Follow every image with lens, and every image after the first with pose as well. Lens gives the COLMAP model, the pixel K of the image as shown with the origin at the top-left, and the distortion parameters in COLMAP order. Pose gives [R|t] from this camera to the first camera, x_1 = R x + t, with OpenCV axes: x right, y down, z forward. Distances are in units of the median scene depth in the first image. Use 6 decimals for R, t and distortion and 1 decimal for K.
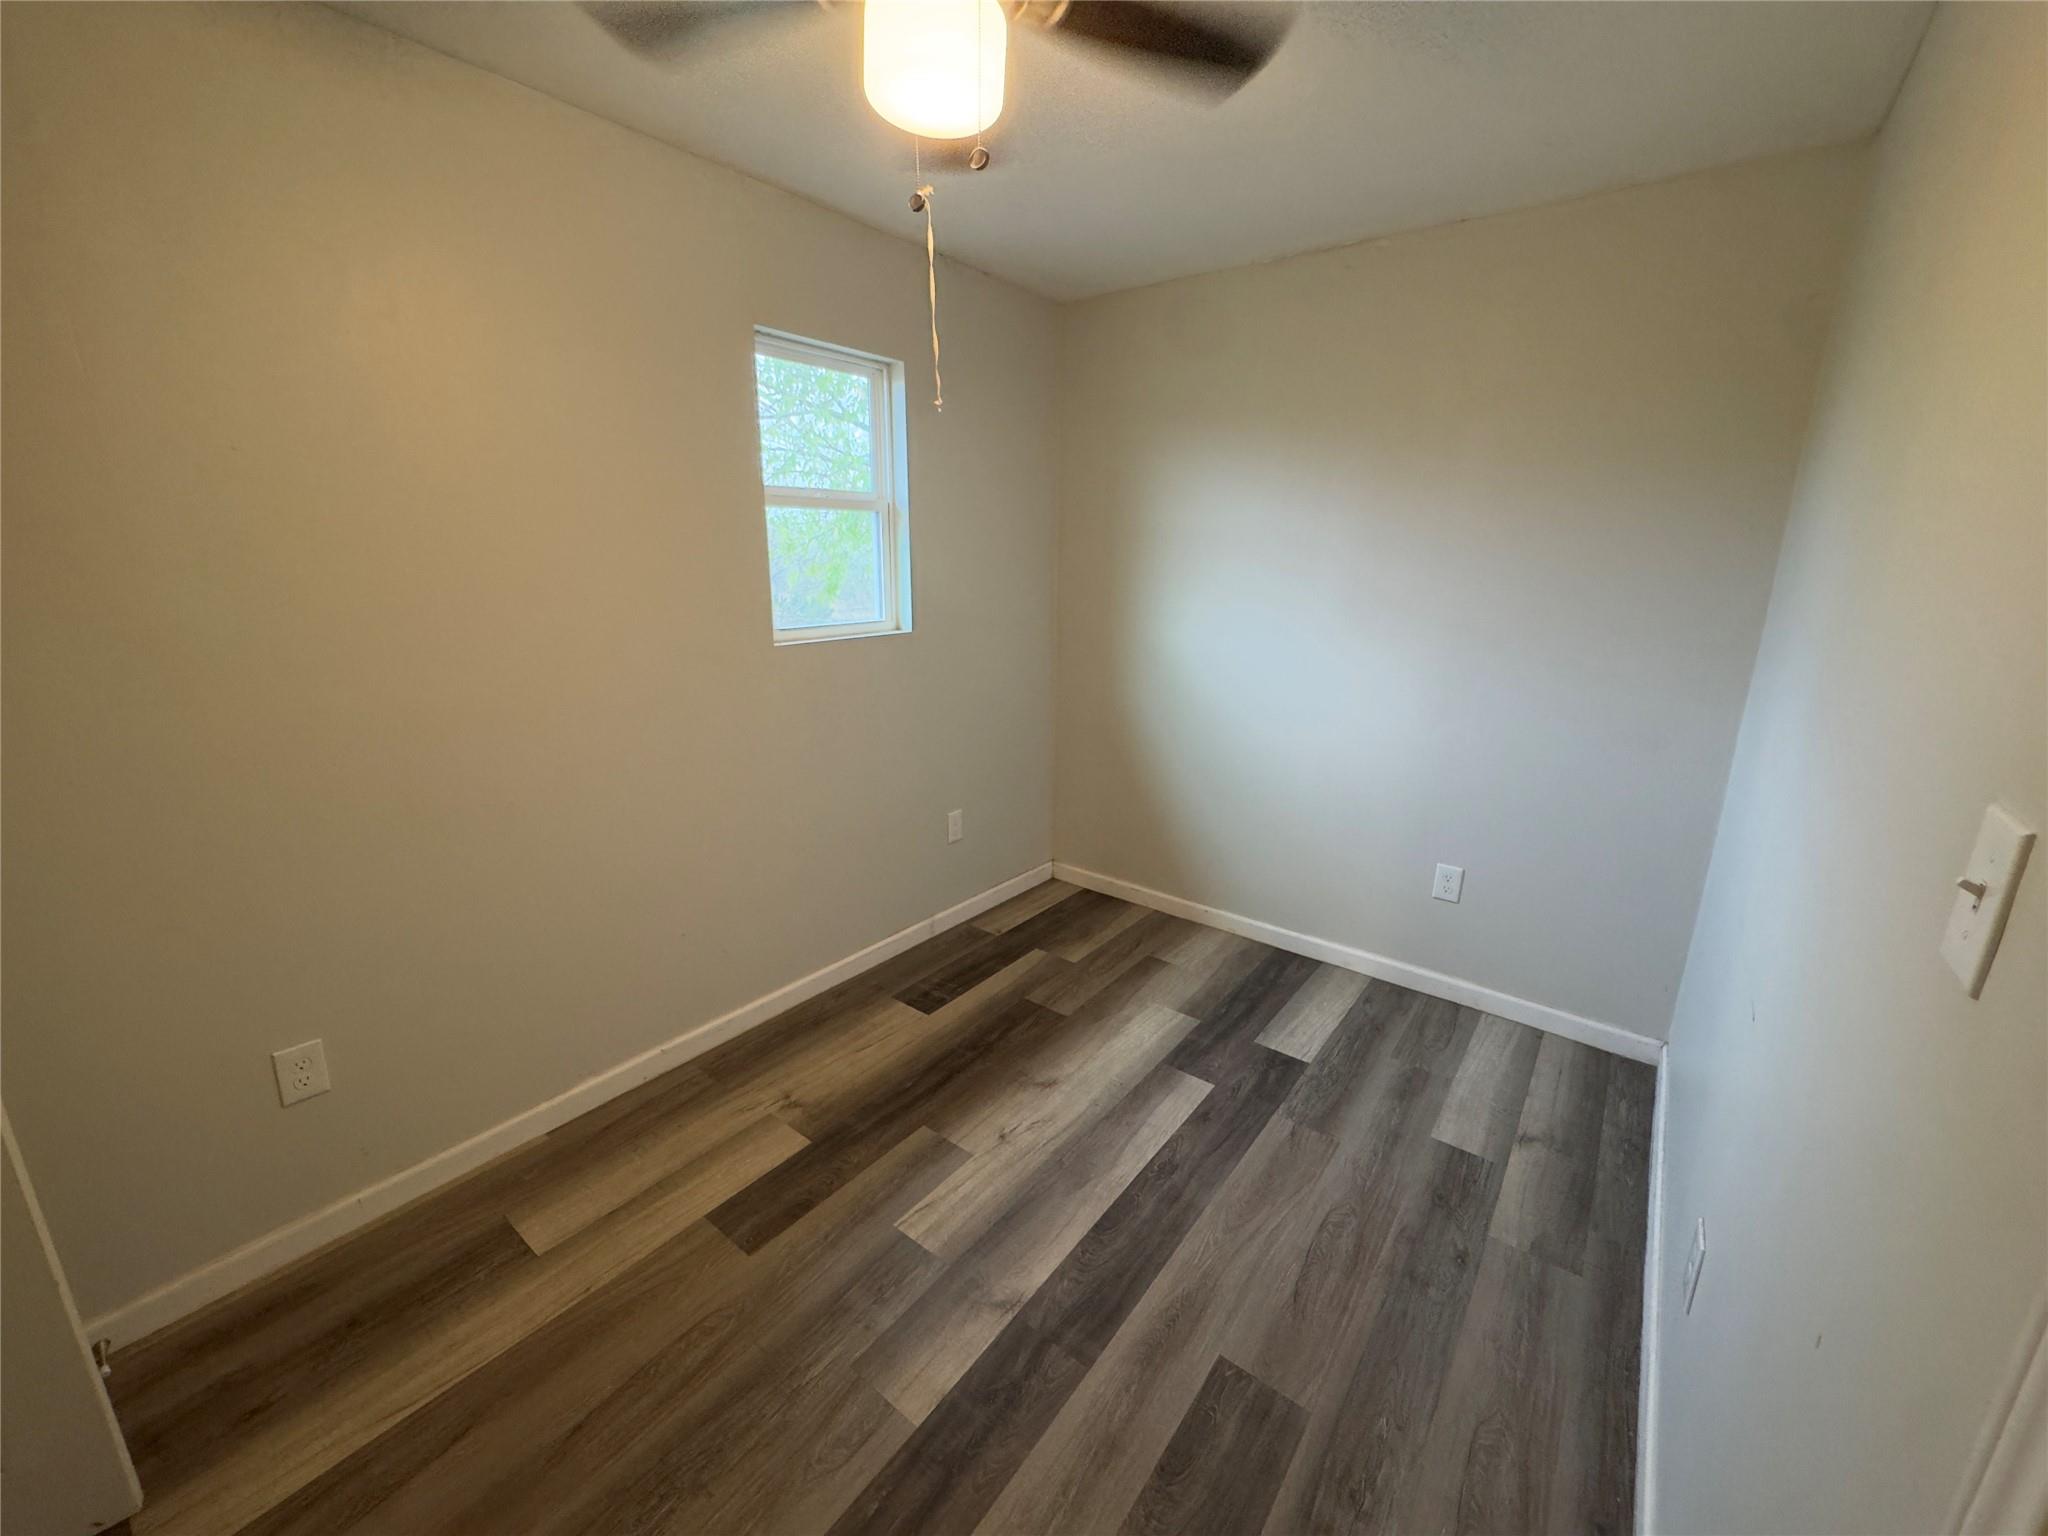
lens RADIAL K [[818.7, 0, 1020.3], [0, 818.7, 761.7], [0, 0, 1]] dist [-0.004518, 0.000761]
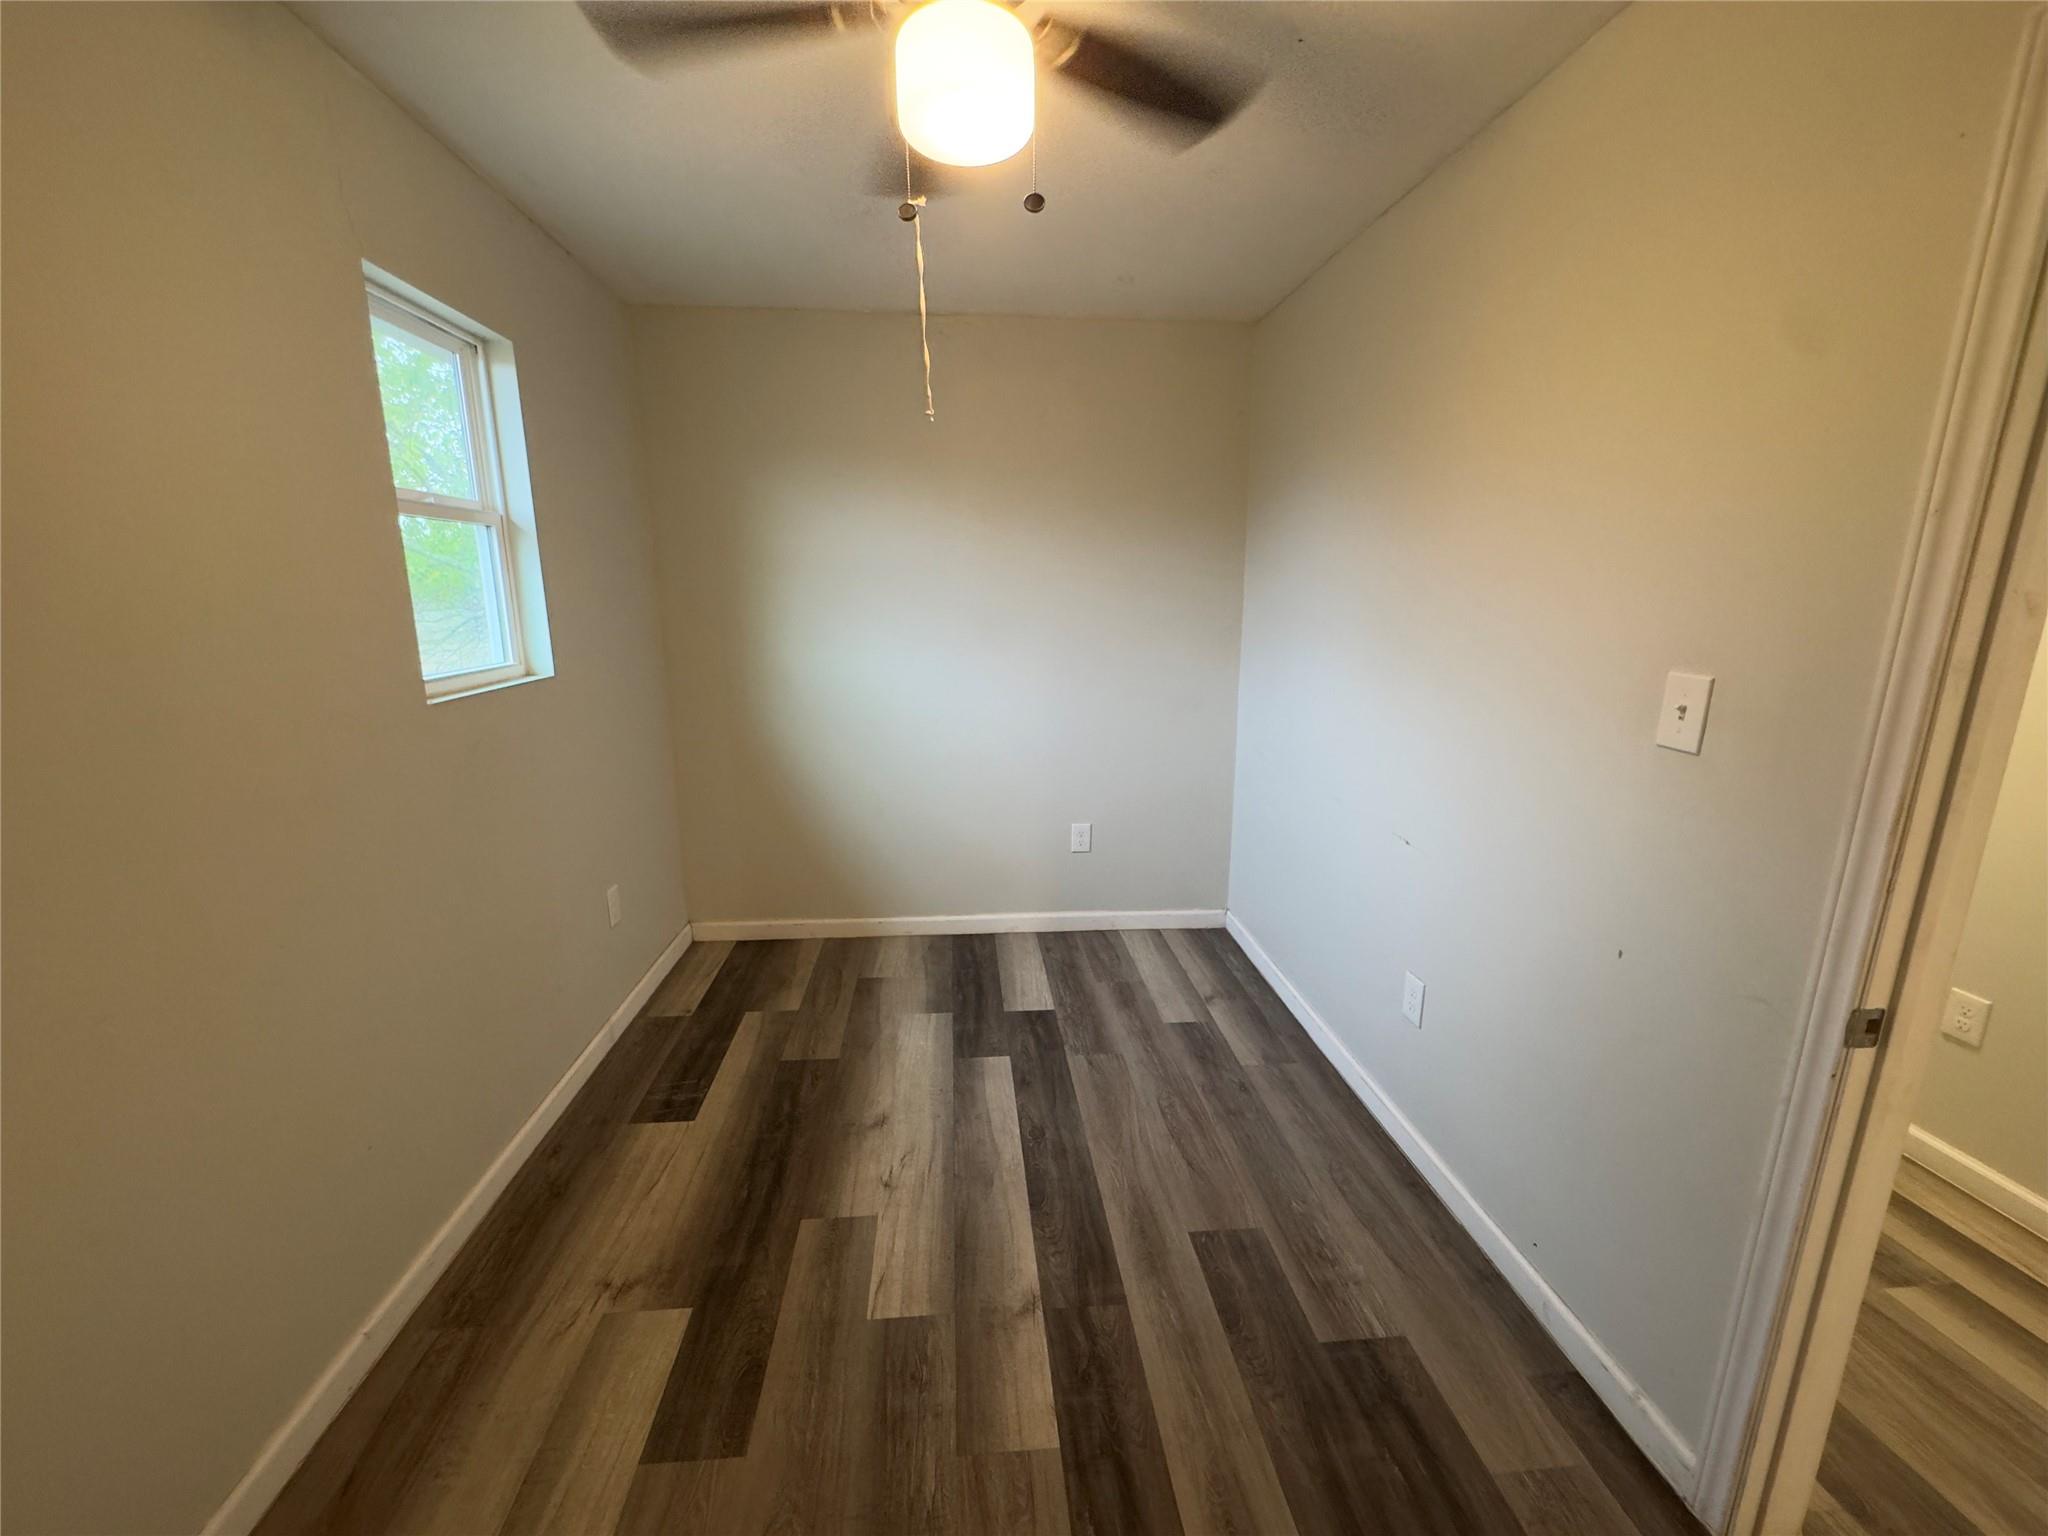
lens RADIAL K [[818.7, 0, 1022.4], [0, 818.7, 761.3], [0, 0, 1]] dist [-0.004518, 0.000761]
pose [[0.735028, -0.151015, 0.661005, -0.452934], [0.178660, 0.983566, 0.026040, -0.019157], [-0.654075, 0.098955, 0.749929, 0.140908]]
